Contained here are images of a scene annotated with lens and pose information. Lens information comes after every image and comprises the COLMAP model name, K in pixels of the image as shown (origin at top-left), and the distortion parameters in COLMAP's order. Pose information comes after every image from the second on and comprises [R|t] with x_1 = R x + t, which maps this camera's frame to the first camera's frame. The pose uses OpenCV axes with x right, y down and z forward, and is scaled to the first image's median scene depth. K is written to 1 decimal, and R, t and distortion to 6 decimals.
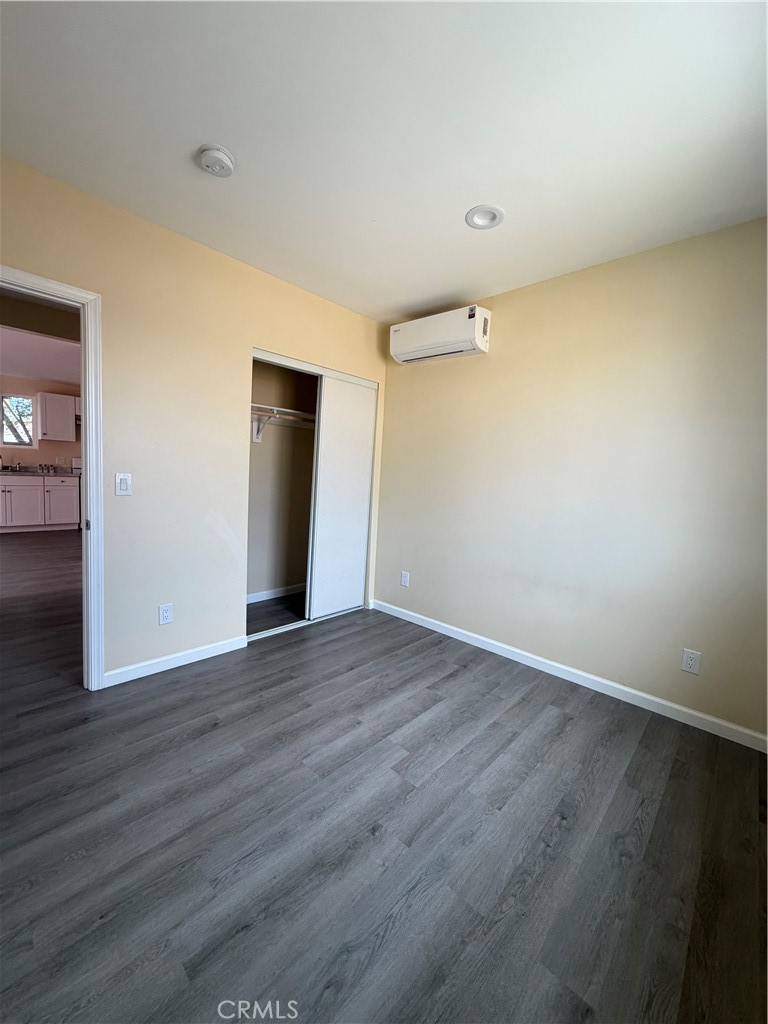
lens RADIAL K [[412.6, 0, 385.4], [0, 412.6, 509.6], [0, 0, 1]] dist [0.009599, 0.000041]
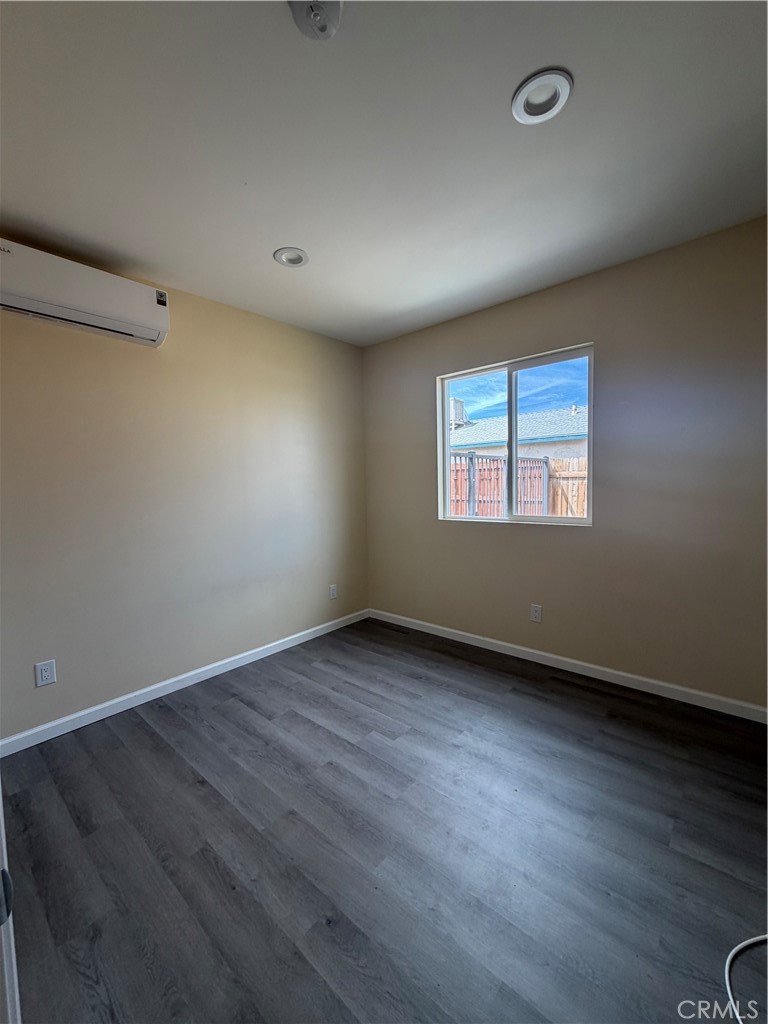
lens RADIAL K [[412.6, 0, 385.4], [0, 412.6, 507.3], [0, 0, 1]] dist [0.009599, 0.000041]
pose [[-0.034951, -0.110823, 0.993225, -0.818059], [0.114848, 0.986803, 0.114148, -0.123856], [-0.992768, 0.118060, -0.021762, 0.737696]]
